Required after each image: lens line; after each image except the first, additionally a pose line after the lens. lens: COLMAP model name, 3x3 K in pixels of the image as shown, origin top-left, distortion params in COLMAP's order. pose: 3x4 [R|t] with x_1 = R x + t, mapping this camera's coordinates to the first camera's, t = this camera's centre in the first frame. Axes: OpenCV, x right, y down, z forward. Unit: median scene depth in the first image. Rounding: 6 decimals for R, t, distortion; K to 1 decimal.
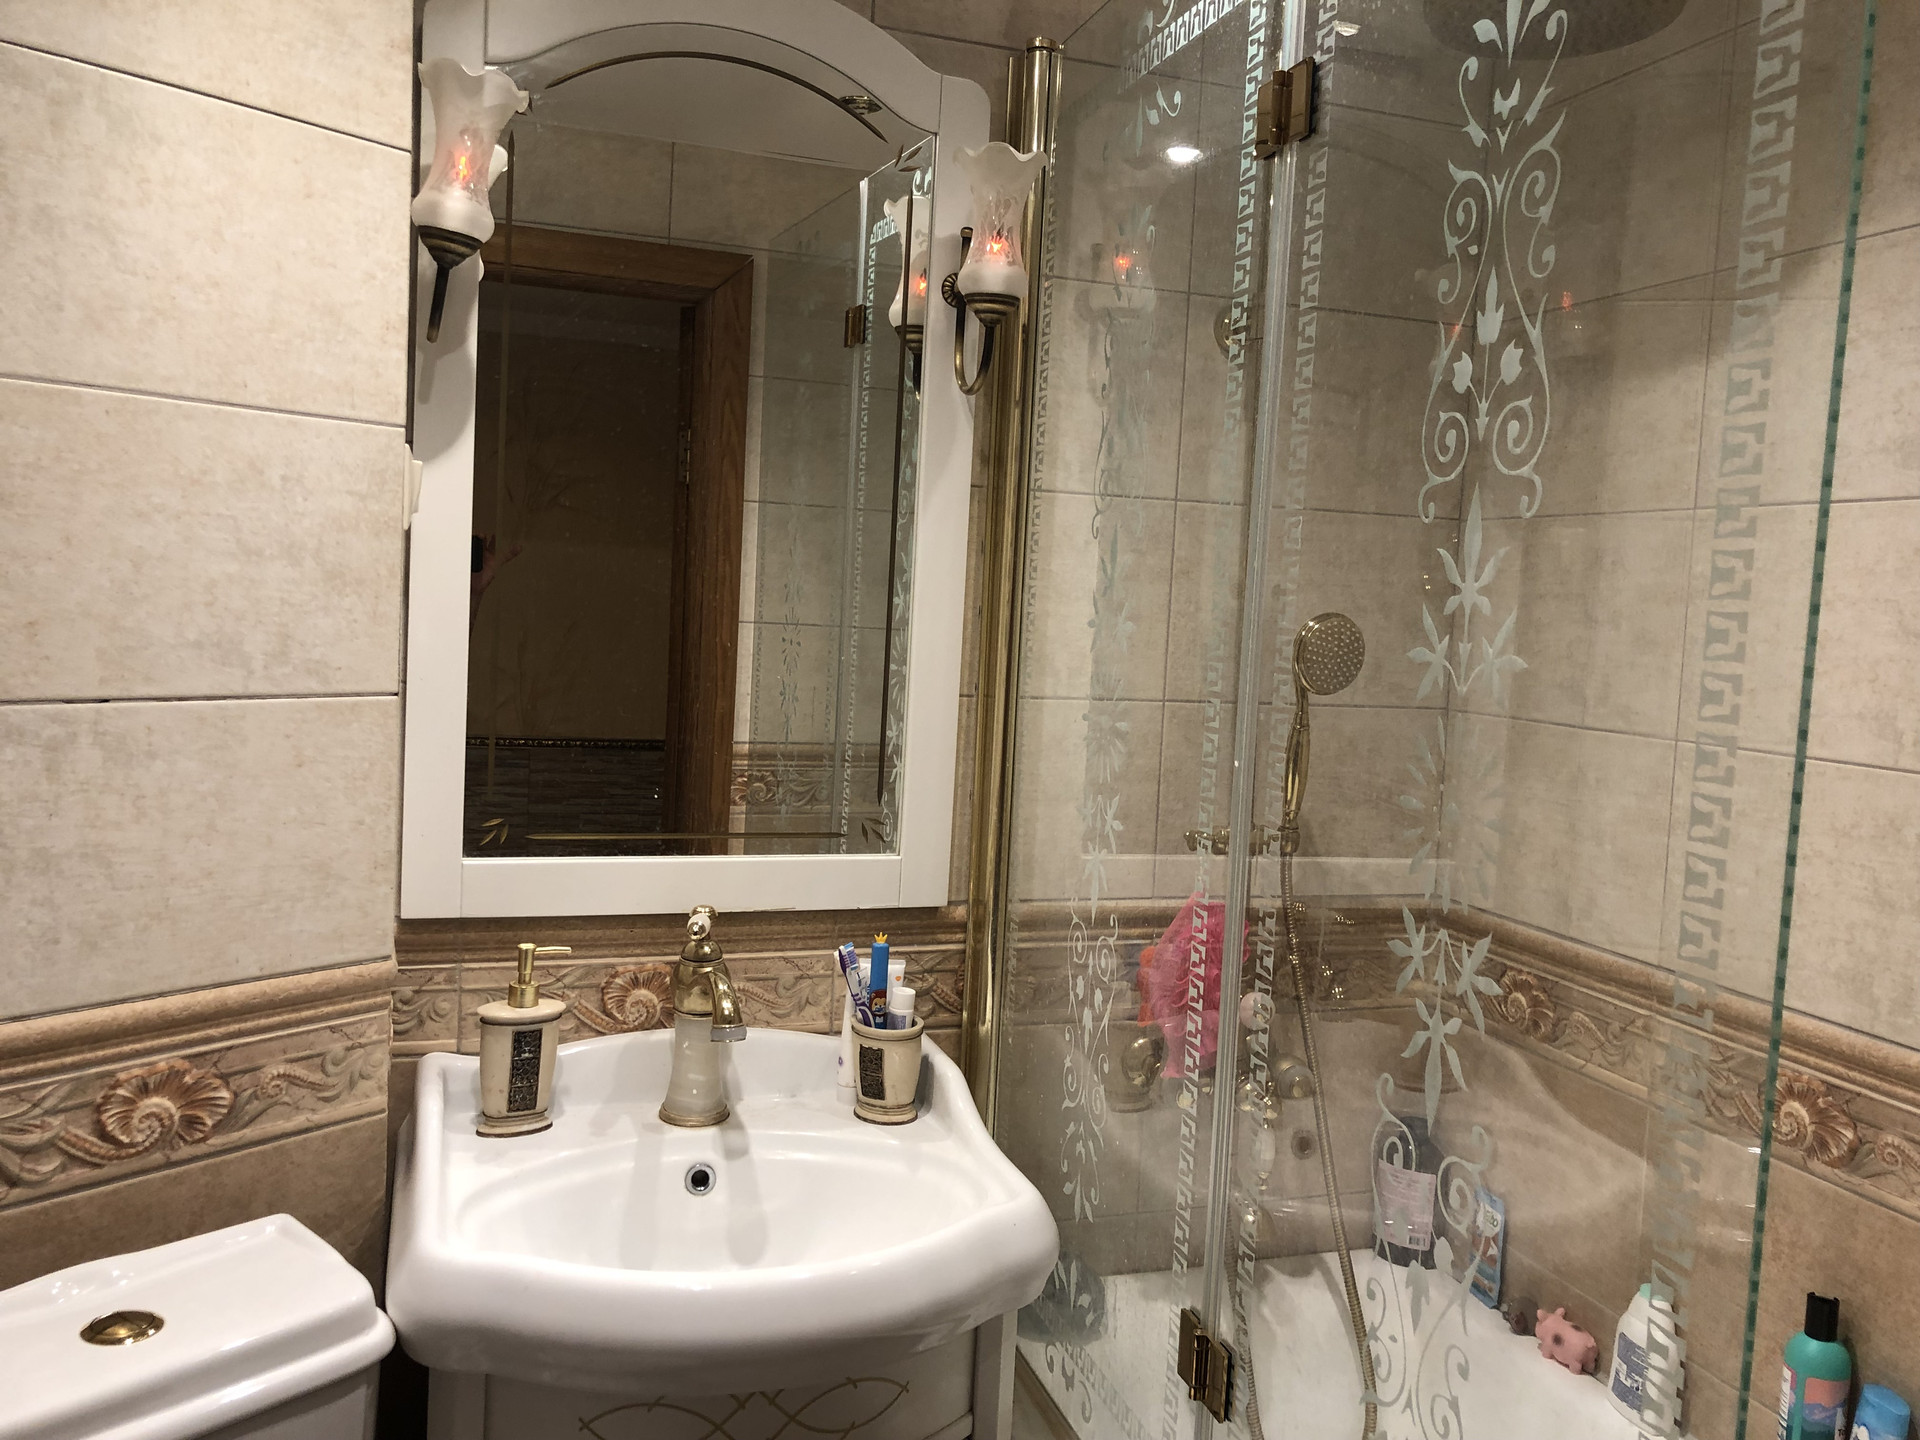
lens RADIAL K [[1544.2, 0, 960.0], [0, 1544.2, 720.0], [0, 0, 1]] dist [-0.009929, 0.027101]
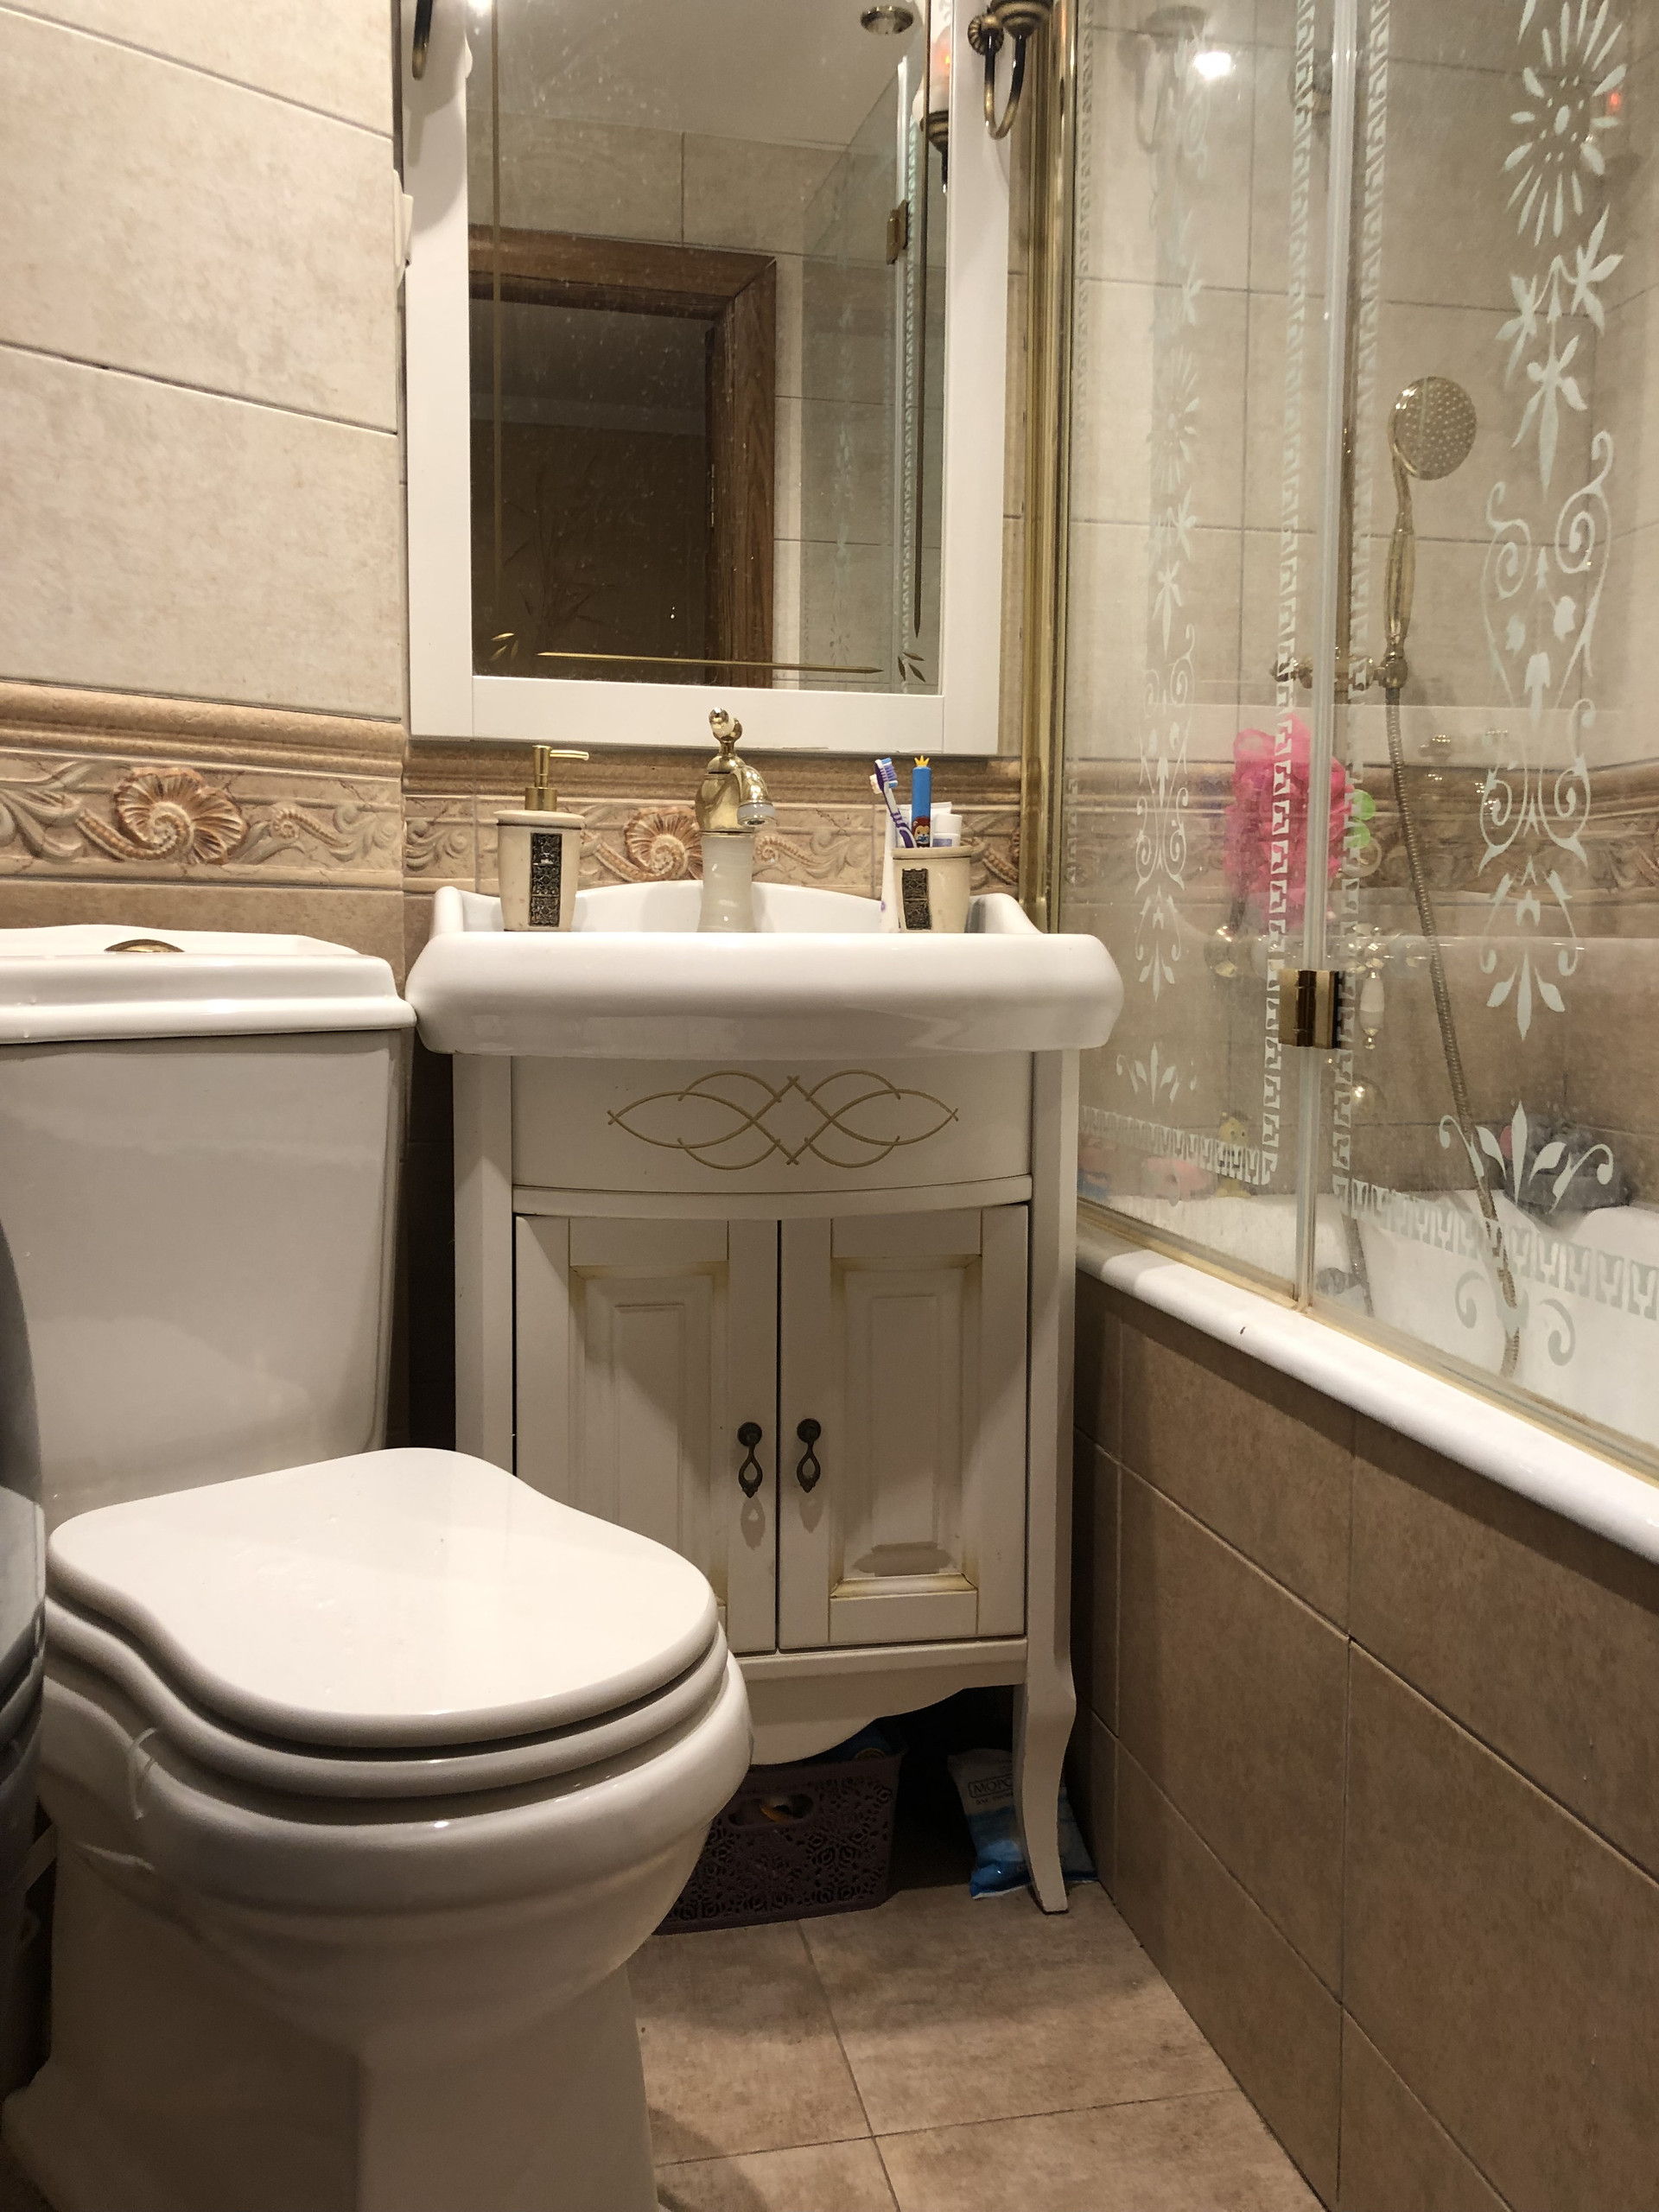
lens RADIAL K [[1751.6, 0, 799.7], [0, 1751.6, 1105.9], [0, 0, 1]] dist [0.013393, -0.005016]
pose [[0.989421, -0.031973, -0.141502, 0.019514], [0.033688, 0.999385, 0.009742, 0.393163], [0.141104, -0.014406, 0.989890, -0.037424]]
